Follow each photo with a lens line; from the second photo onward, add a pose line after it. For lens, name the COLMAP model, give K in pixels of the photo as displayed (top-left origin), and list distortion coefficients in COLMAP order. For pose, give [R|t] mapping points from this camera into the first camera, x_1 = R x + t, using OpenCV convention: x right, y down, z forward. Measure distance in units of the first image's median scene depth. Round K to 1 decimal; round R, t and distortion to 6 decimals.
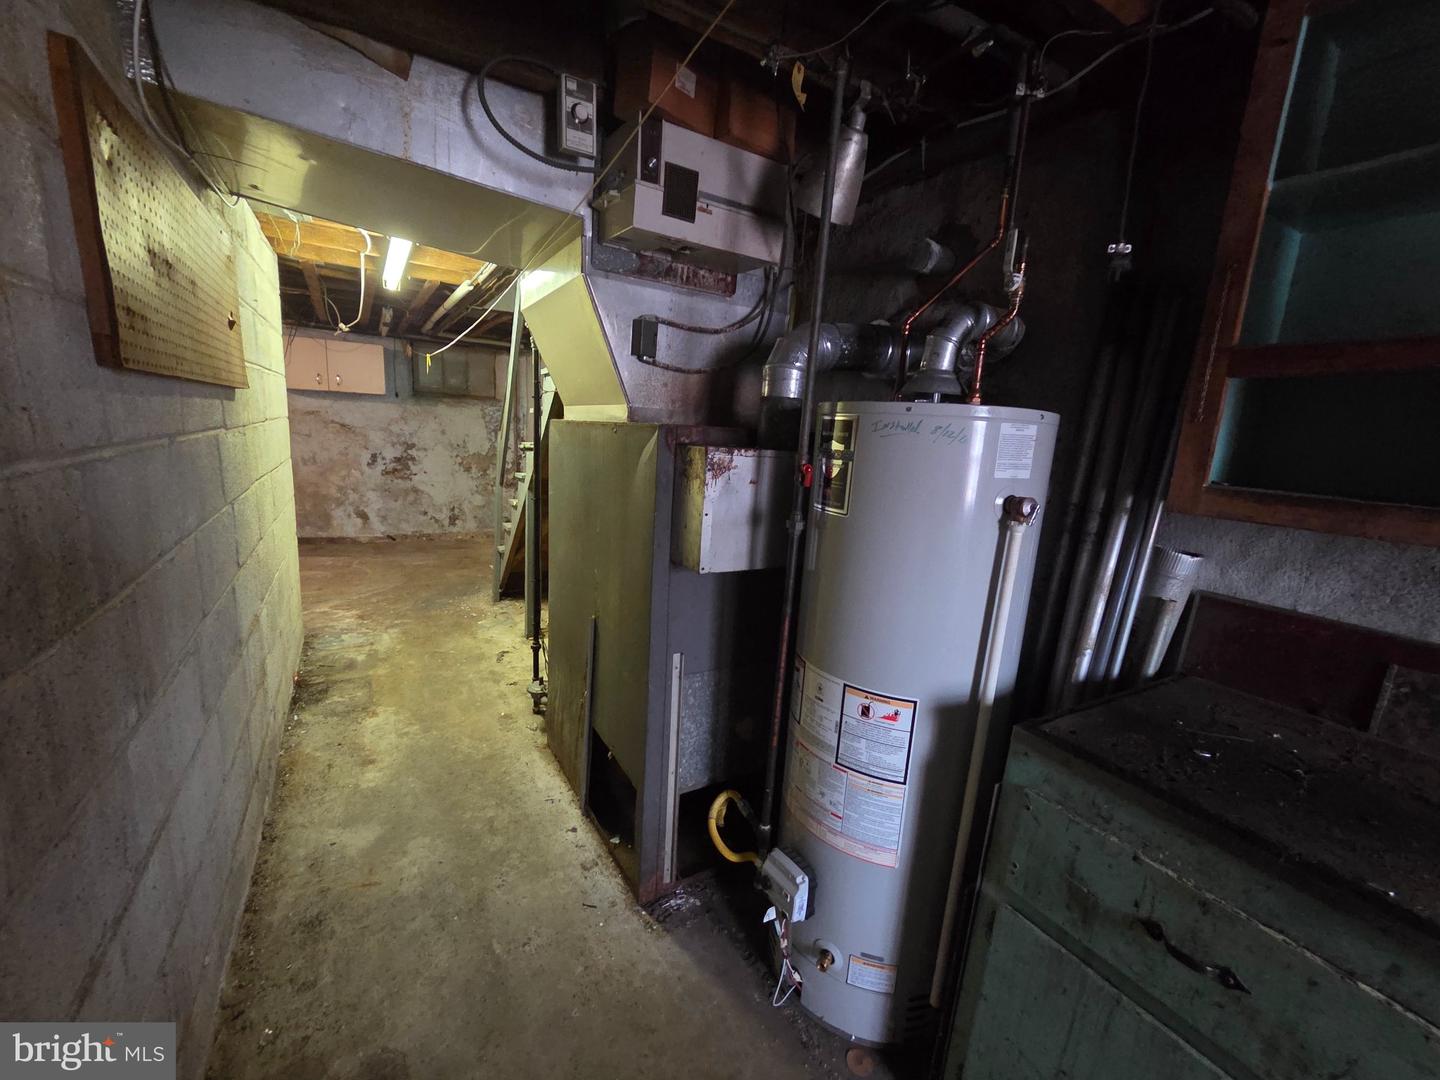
lens RADIAL K [[590.0, 0, 718.1], [0, 590.0, 539.6], [0, 0, 1]] dist [-0.002891, -0.000709]
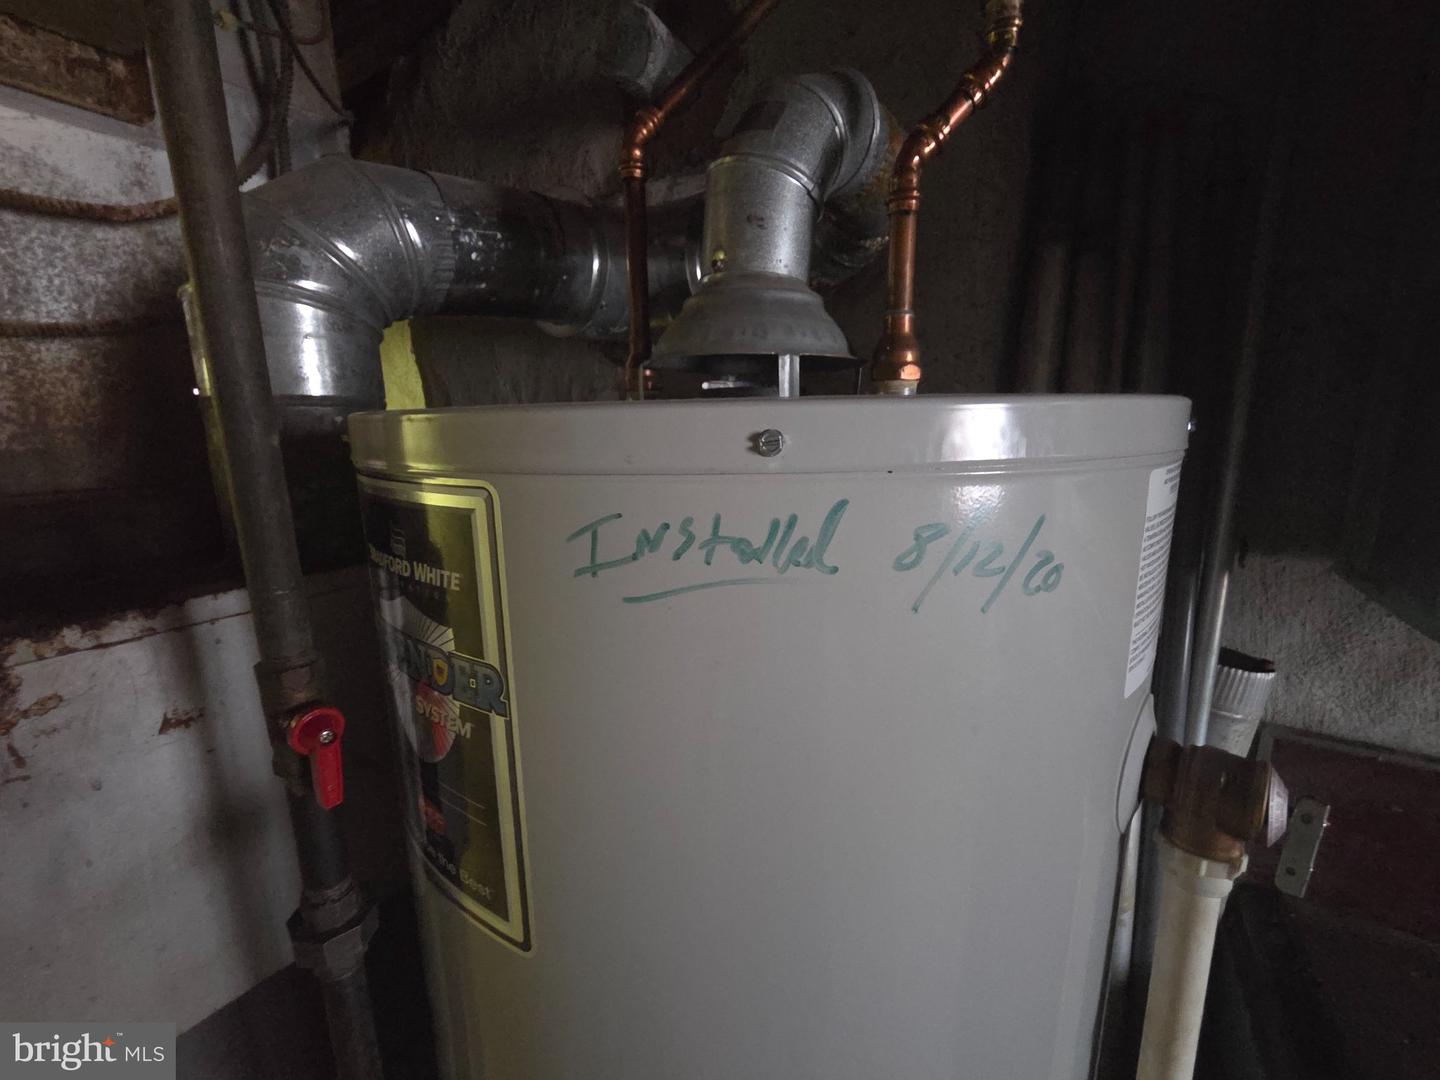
lens RADIAL K [[590.0, 0, 718.1], [0, 590.0, 539.6], [0, 0, 1]] dist [-0.002891, -0.000709]
pose [[0.891819, -0.164967, 0.421242, 0.193300], [0.153221, 0.986254, 0.061850, -0.170424], [-0.425654, 0.009385, 0.904837, 0.702132]]
